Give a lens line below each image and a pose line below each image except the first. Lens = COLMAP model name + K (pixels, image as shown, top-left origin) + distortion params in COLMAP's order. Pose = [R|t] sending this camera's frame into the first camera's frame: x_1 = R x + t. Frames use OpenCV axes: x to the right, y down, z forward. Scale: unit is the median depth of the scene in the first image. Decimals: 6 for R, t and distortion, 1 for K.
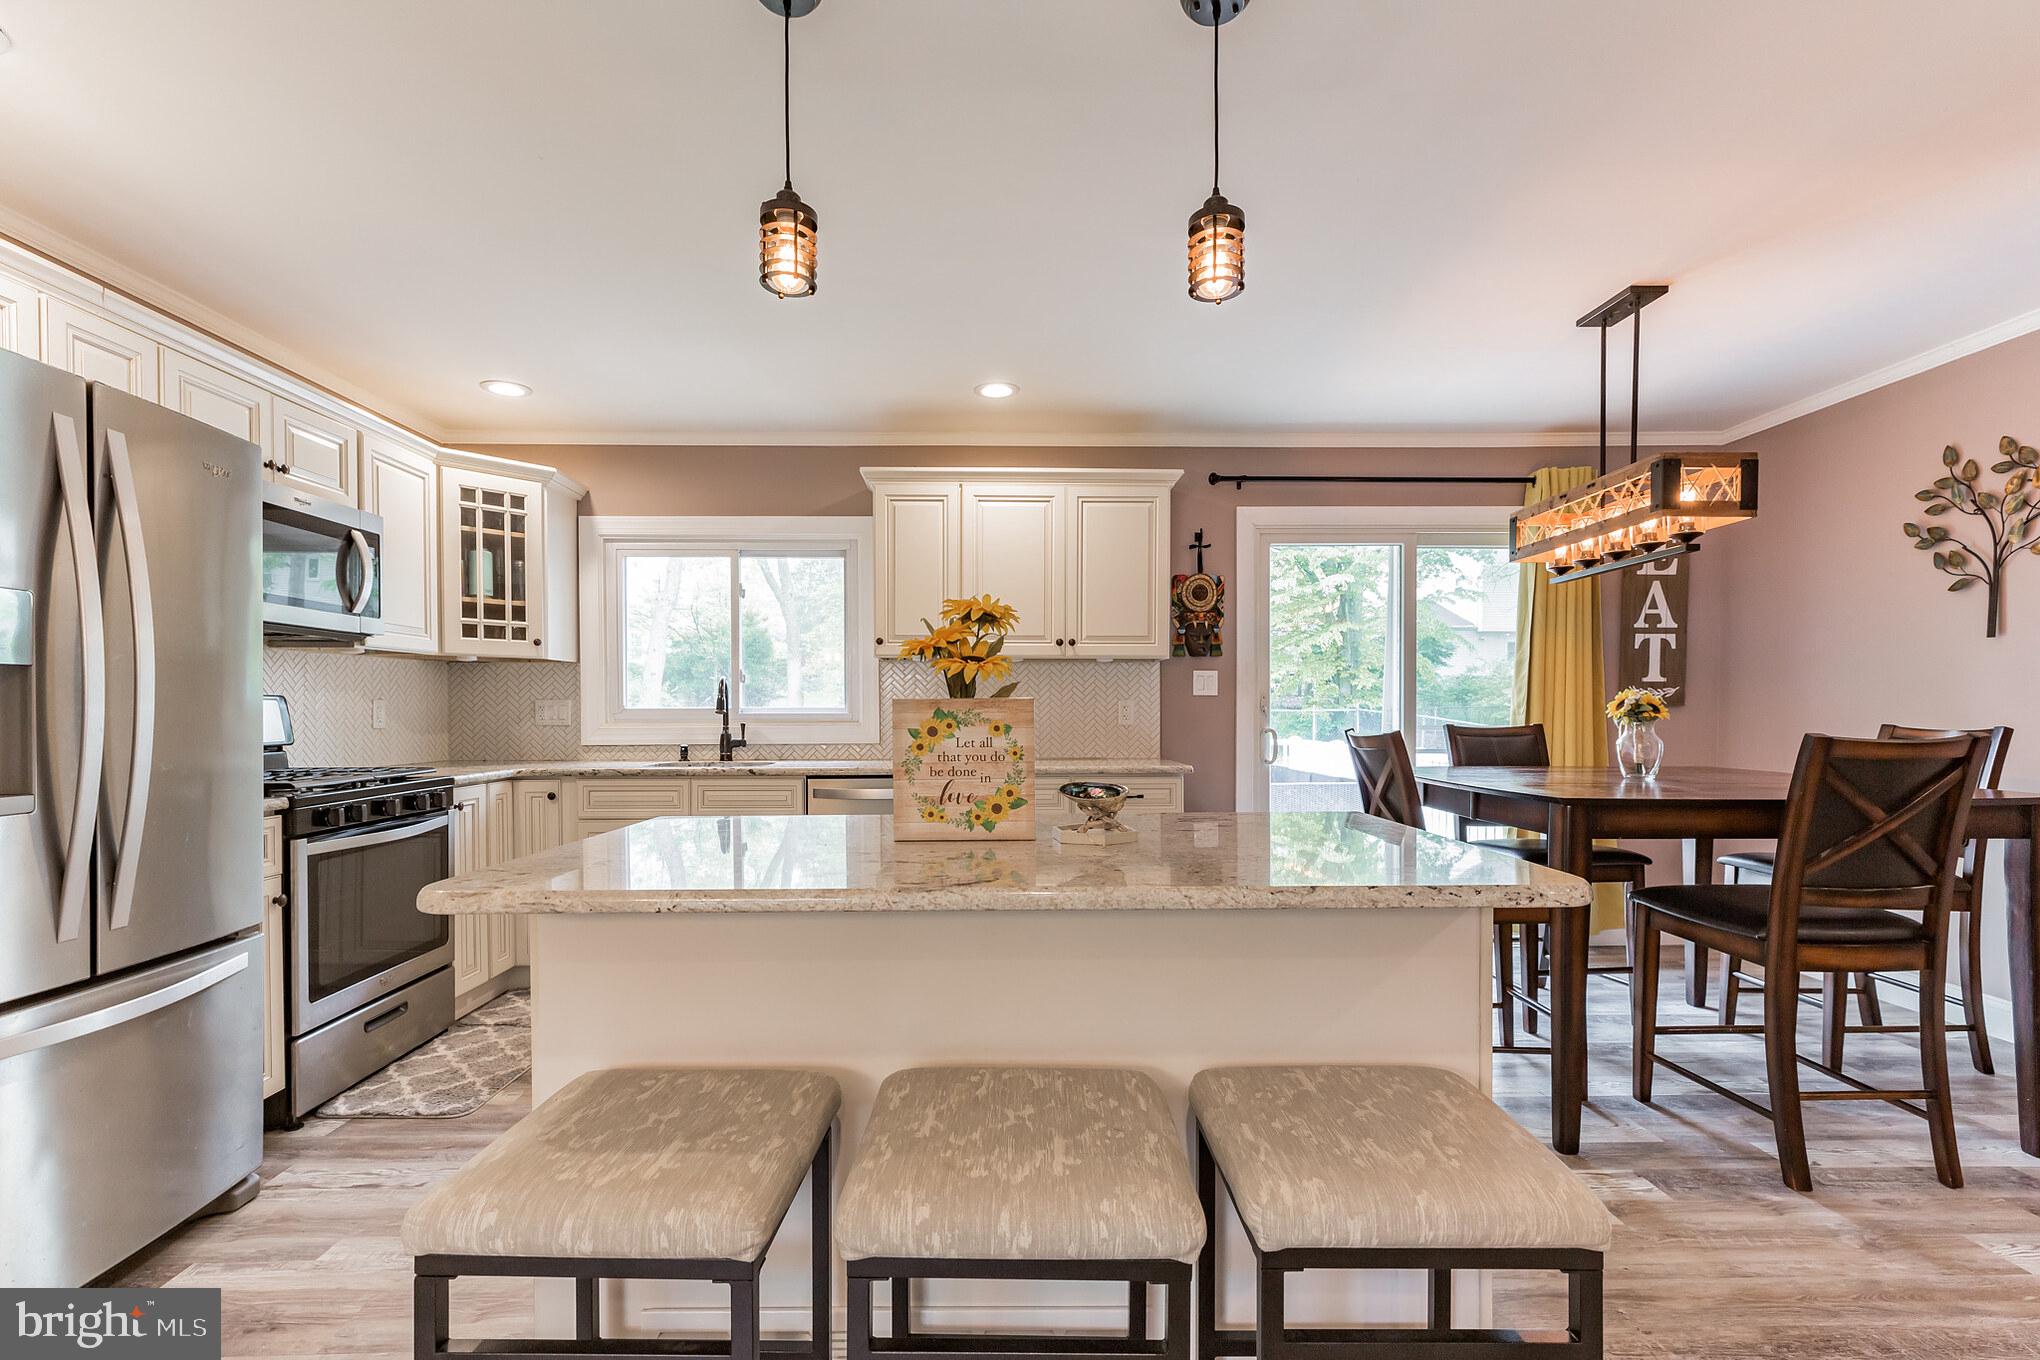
lens RADIAL K [[969.0, 0, 1025.3], [0, 969.0, 727.4], [0, 0, 1]] dist [0.004828, 0.001178]
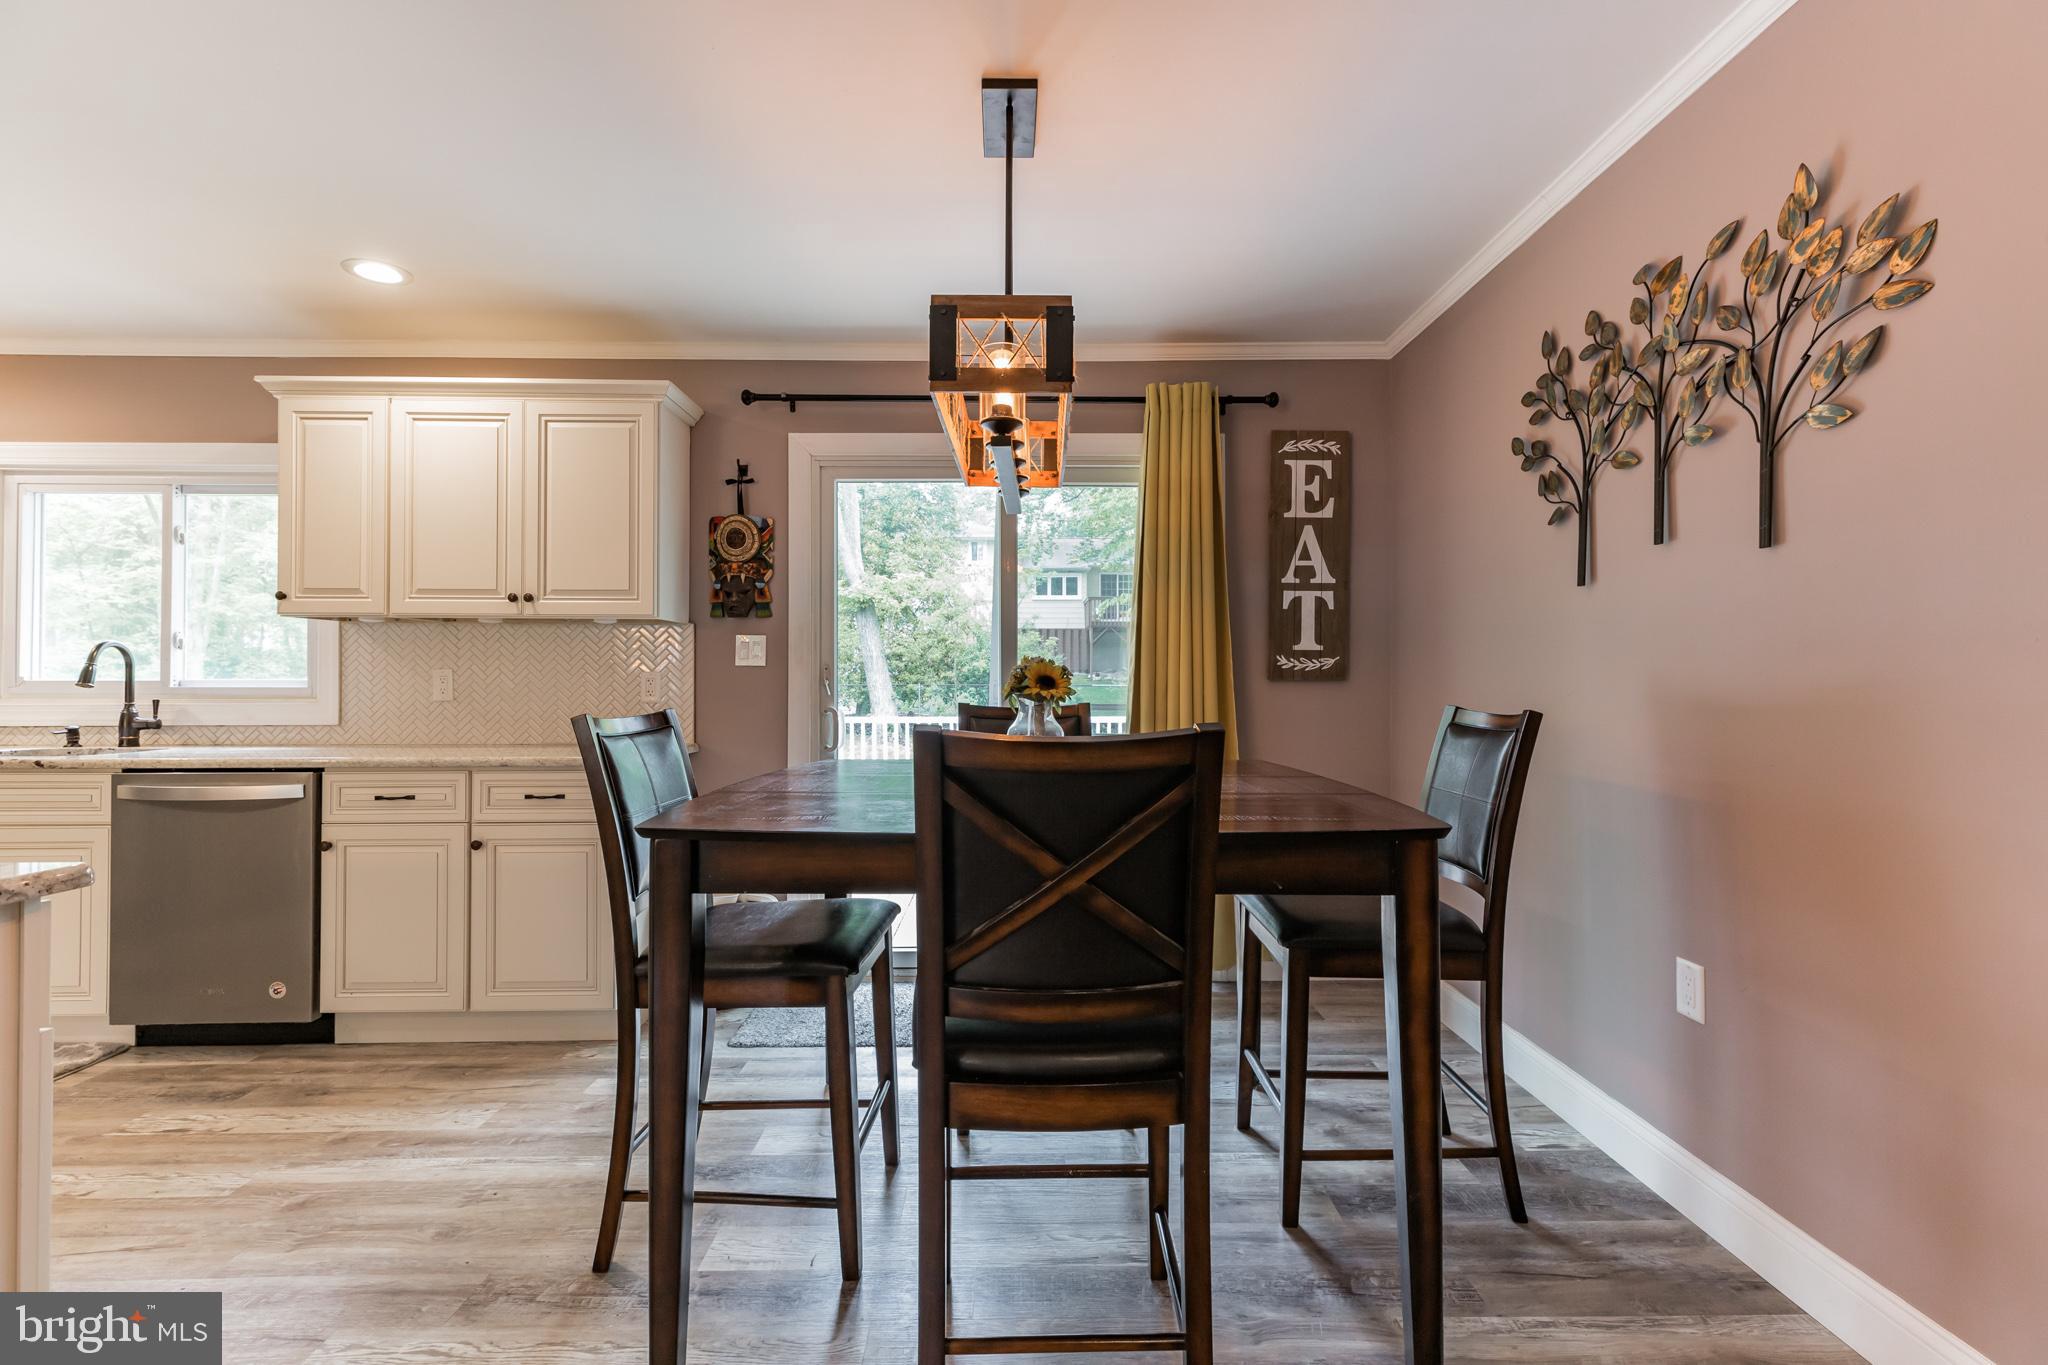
lens RADIAL K [[938.7, 0, 1063.7], [0, 938.7, 673.9], [0, 0, 1]] dist [0.003548, 0.001199]
pose [[0.999972, 0.002260, -0.007154, 0.504856], [-0.002461, 0.999602, -0.028090, -0.005546], [0.007088, 0.028107, 0.999580, 0.247790]]
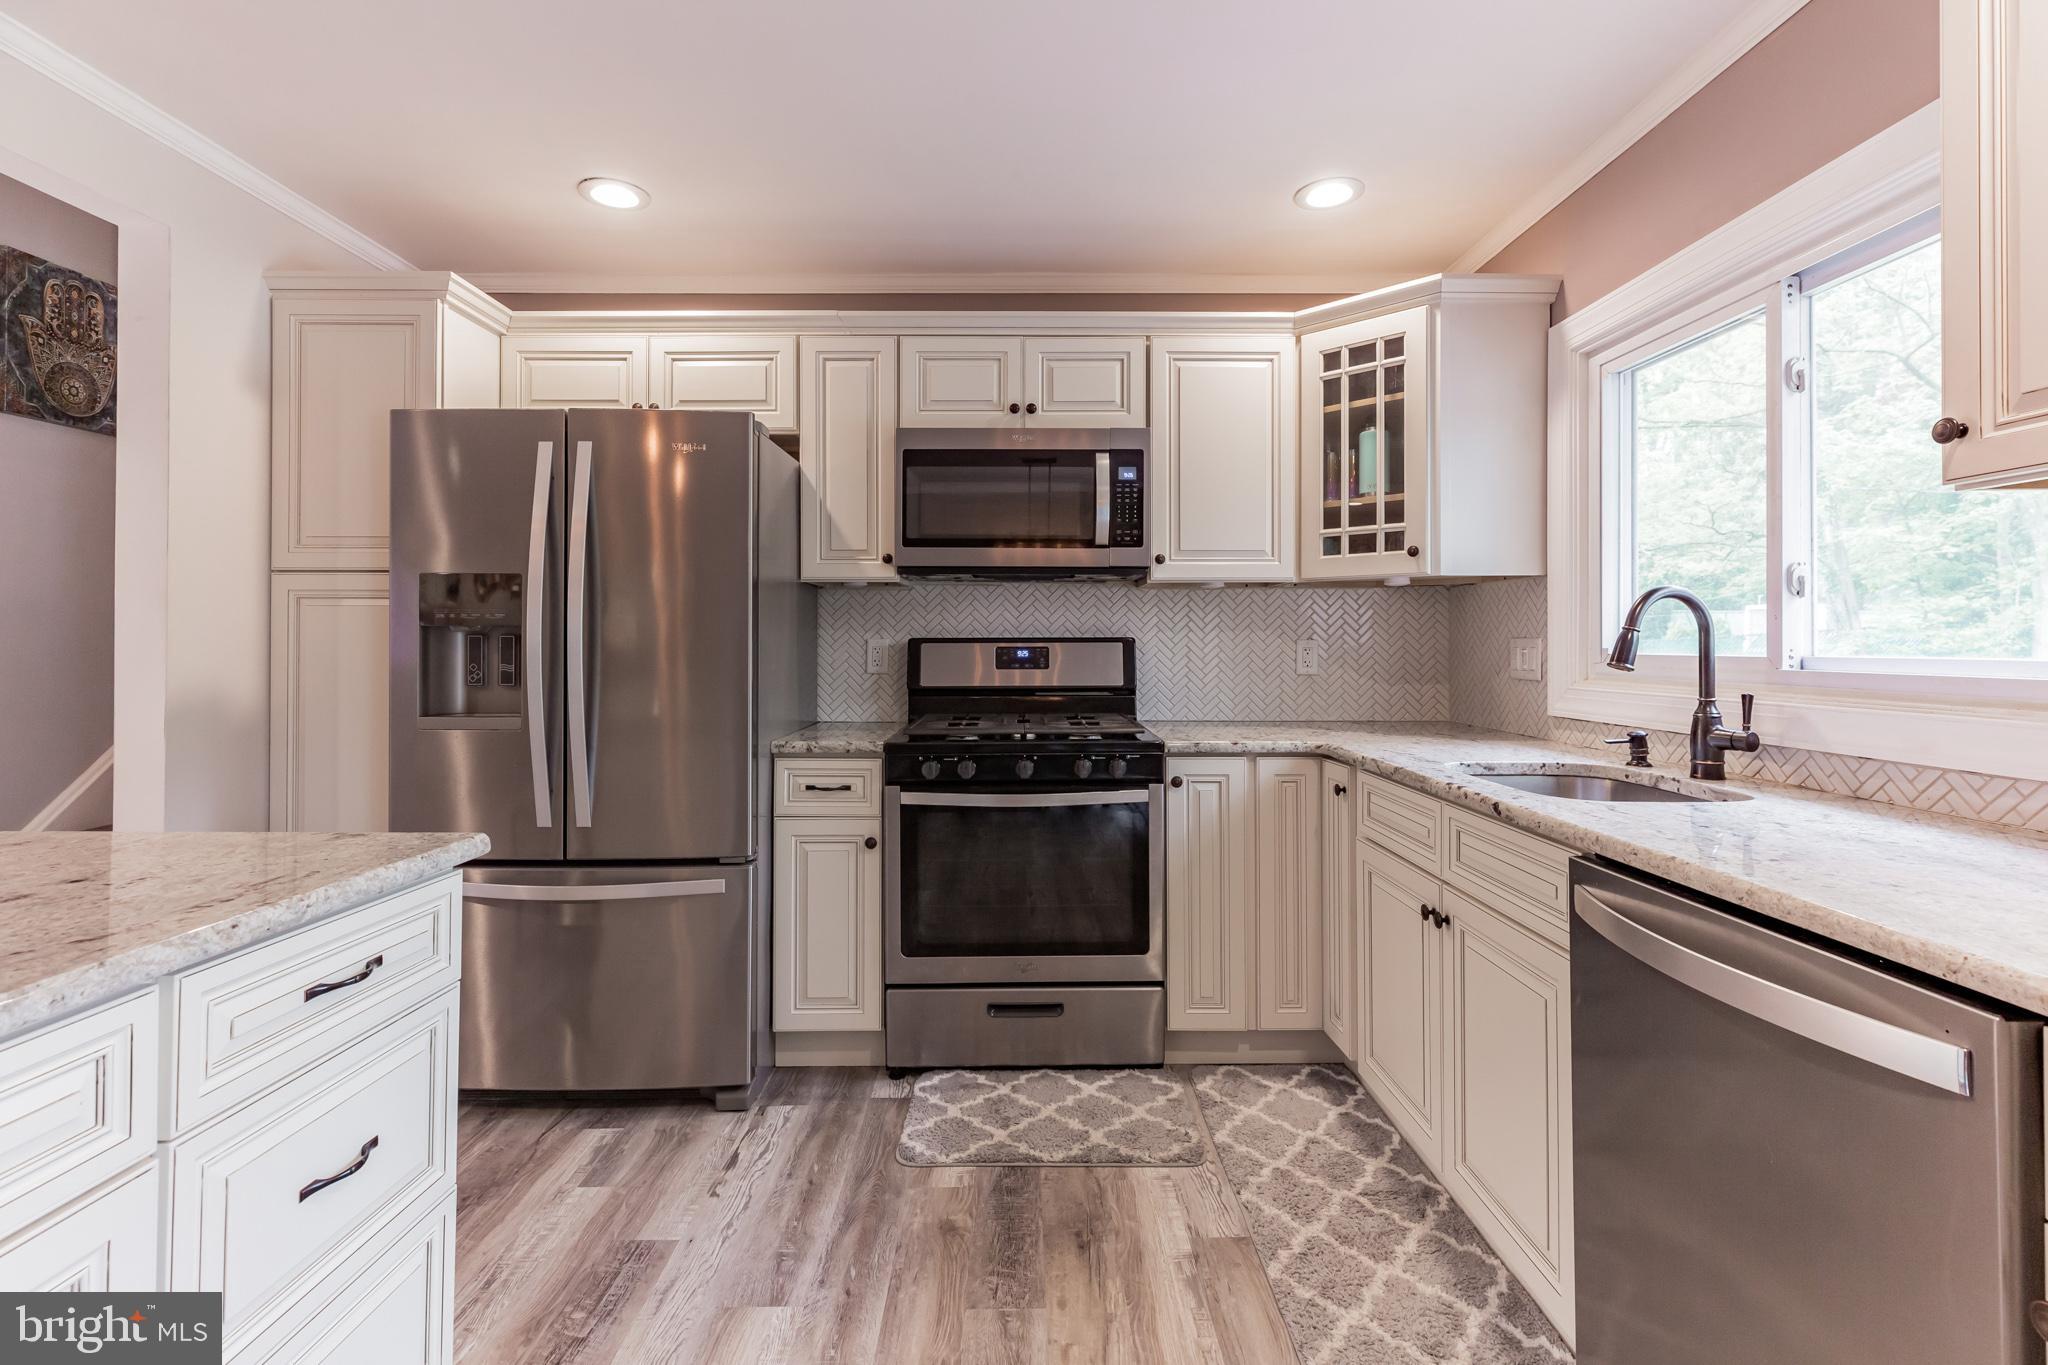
lens RADIAL K [[931.2, 0, 1010.5], [0, 931.2, 629.6], [0, 0, 1]] dist [0.004075, 0.000450]
pose [[-0.034255, -0.010922, -0.999353, 0.132623], [-0.017065, 0.999801, -0.010342, -0.024169], [0.999267, 0.016700, -0.034434, 0.759405]]
